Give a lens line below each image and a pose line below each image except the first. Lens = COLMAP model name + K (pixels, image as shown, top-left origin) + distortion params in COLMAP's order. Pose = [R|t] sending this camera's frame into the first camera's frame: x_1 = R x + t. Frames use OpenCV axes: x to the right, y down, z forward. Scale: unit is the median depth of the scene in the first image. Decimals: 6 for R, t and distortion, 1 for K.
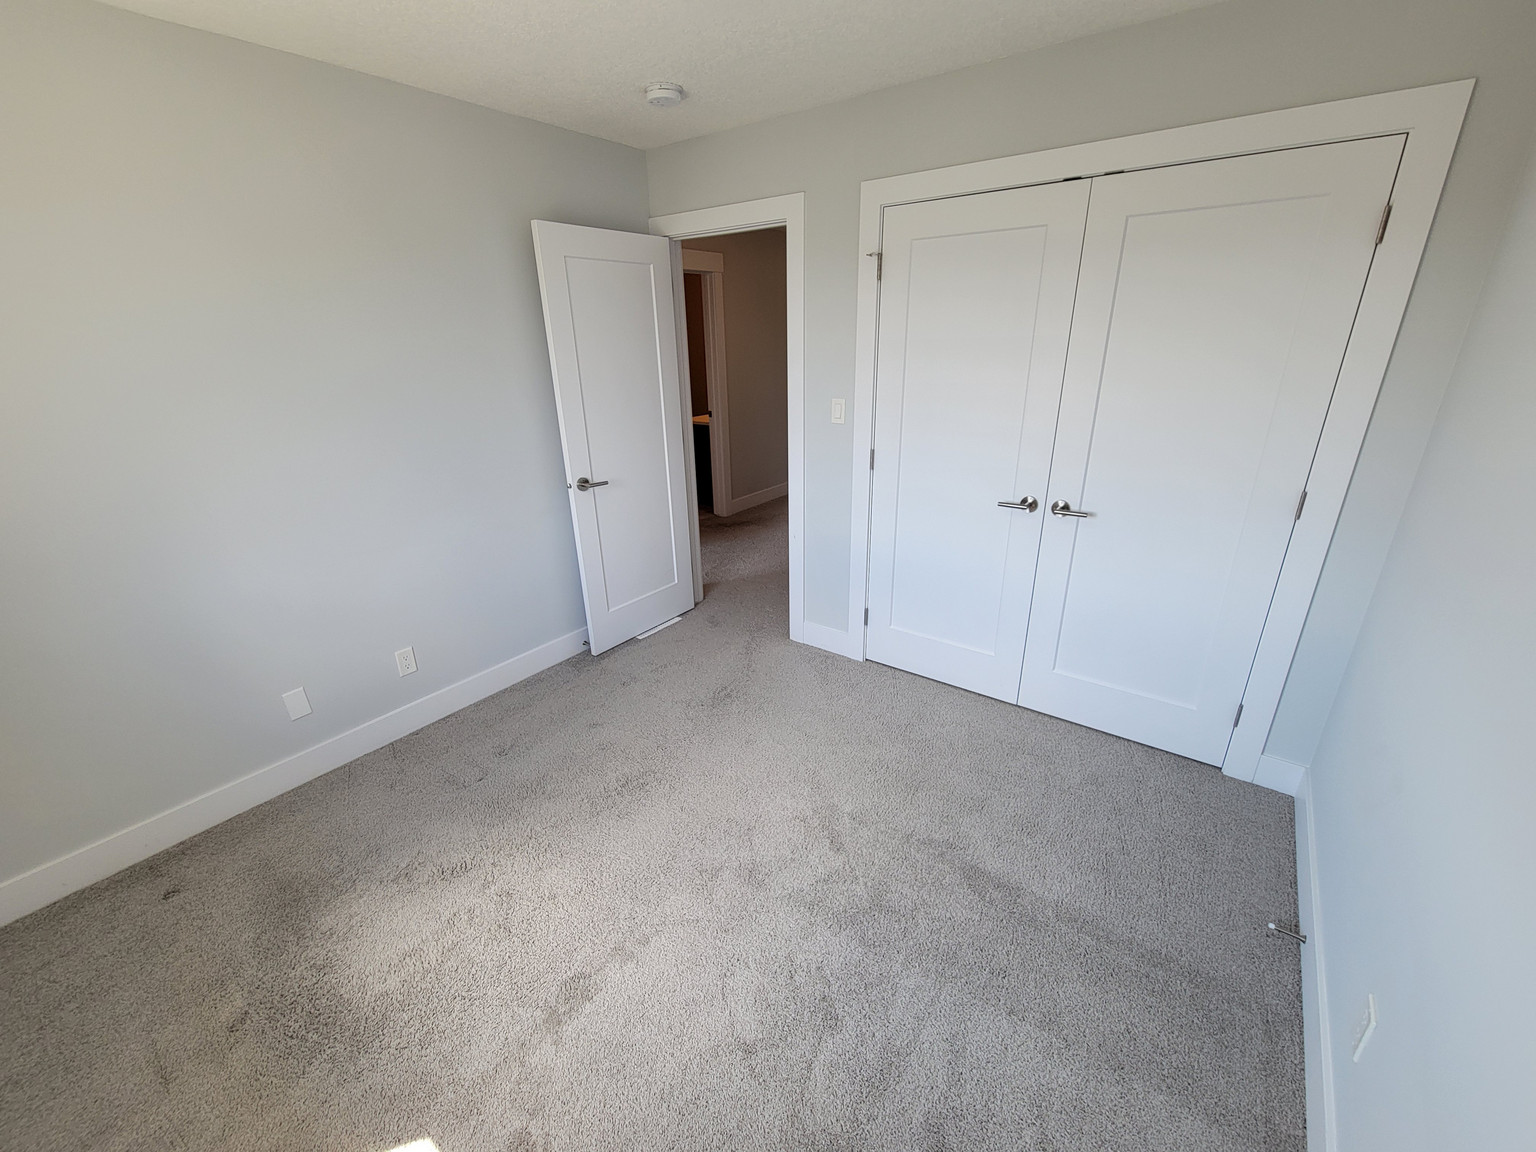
lens RADIAL K [[614.4, 0, 768.0], [0, 614.4, 576.0], [0, 0, 1]] dist [0.000853, 0.000080]
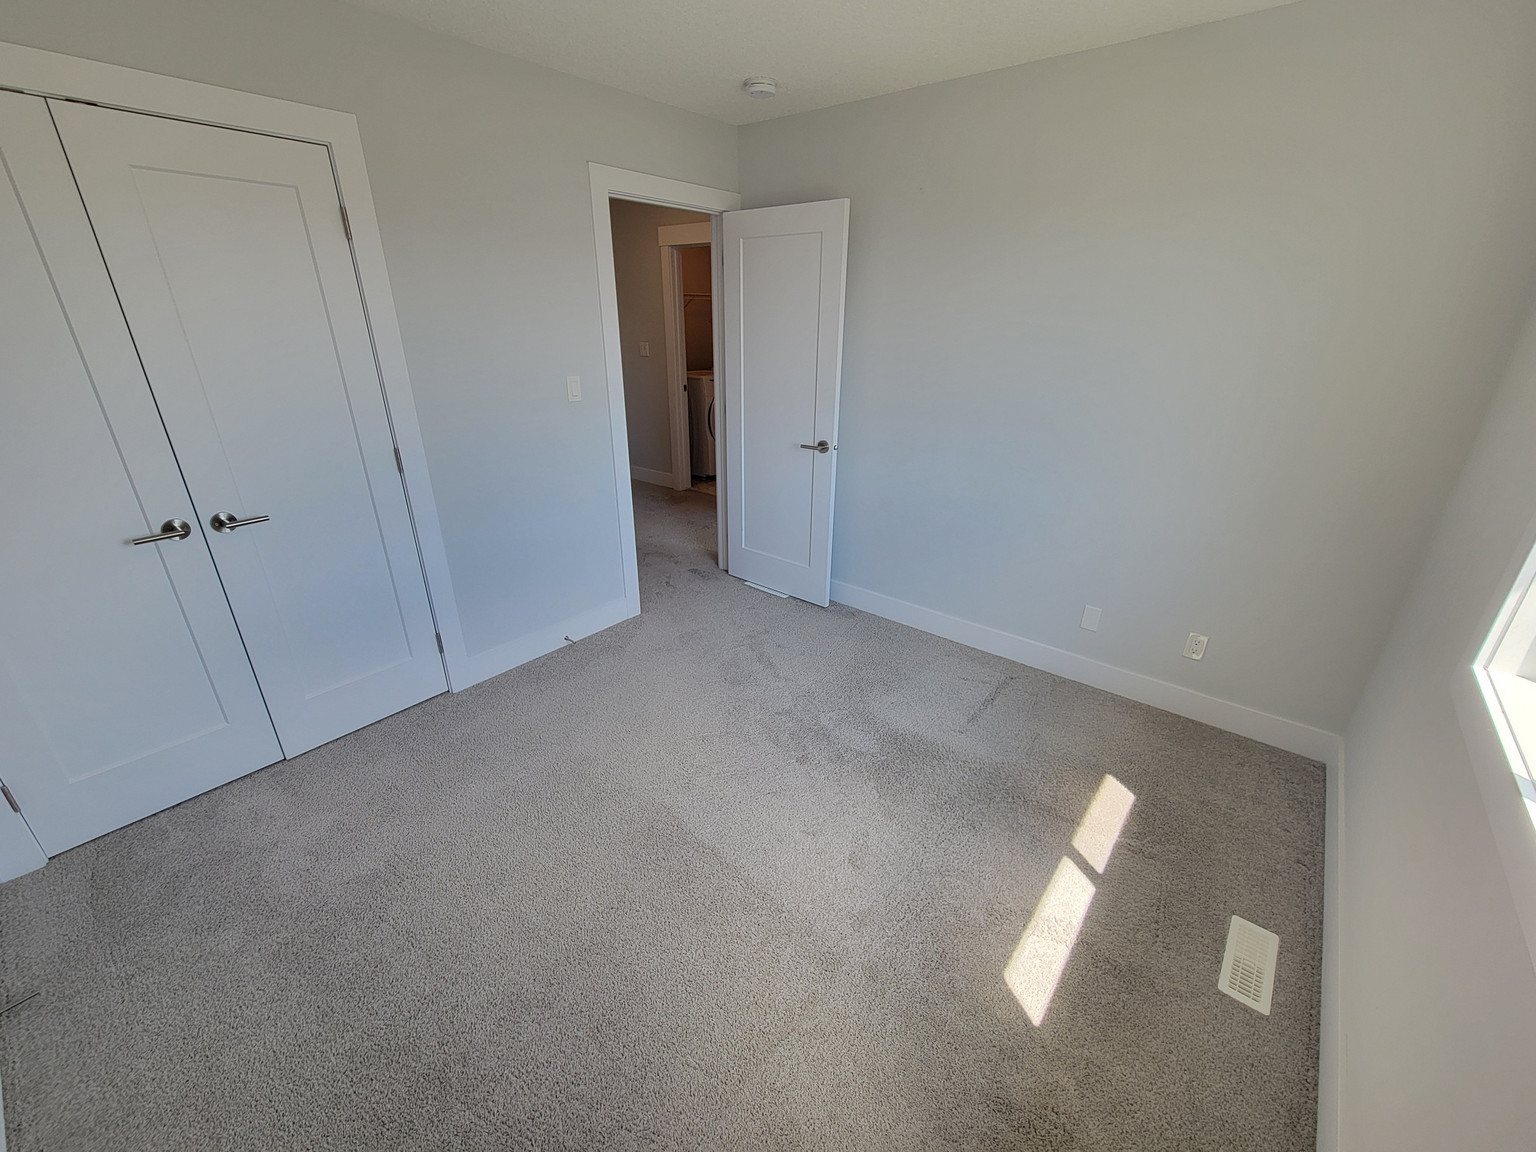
lens RADIAL K [[629.8, 0, 768.0], [0, 629.8, 576.0], [0, 0, 1]] dist [-0.000939, -0.000152]
pose [[0.063895, -0.370072, 0.926803, -0.297807], [0.345521, 0.879464, 0.327349, -0.072028], [-0.936233, 0.299314, 0.184062, 0.183291]]
